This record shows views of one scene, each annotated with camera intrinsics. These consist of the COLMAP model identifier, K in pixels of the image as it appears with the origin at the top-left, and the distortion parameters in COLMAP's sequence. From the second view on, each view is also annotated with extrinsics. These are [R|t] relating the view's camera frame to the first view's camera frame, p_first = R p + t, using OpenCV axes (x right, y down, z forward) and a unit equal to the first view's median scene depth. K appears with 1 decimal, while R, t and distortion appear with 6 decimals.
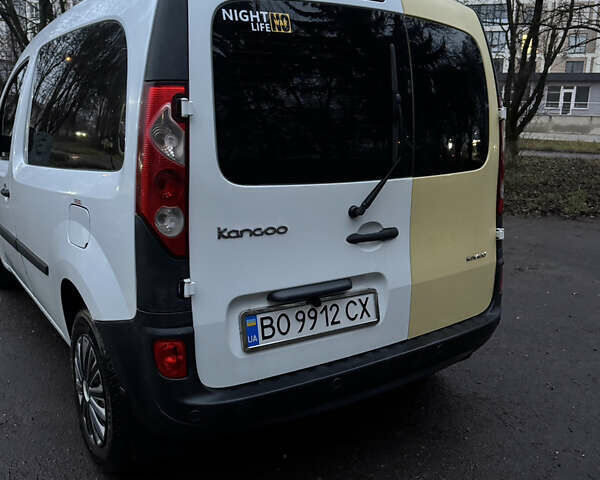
lens RADIAL K [[610.4, 0, 300.6], [0, 610.4, 241.4], [0, 0, 1]] dist [0.000189, 0.000000]
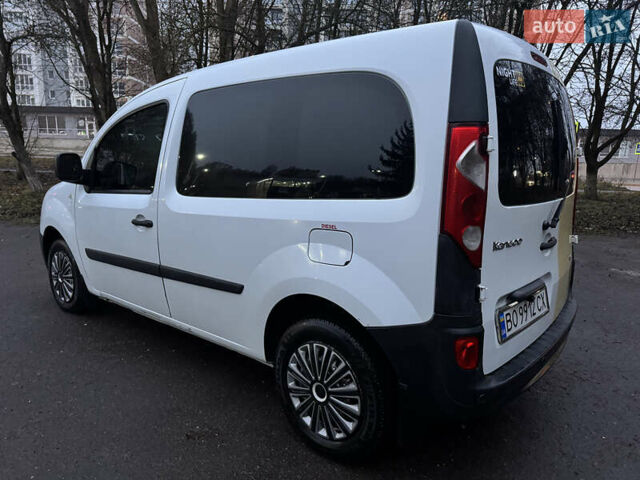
lens RADIAL K [[494.4, 0, 293.5], [0, 494.4, 241.9], [0, 0, 1]] dist [0.055414, -0.024037]
pose [[0.974671, -0.045043, 0.219061, -0.275204], [0.050551, 0.998529, -0.019603, -0.008545], [-0.217855, 0.030180, 0.975514, 0.042076]]
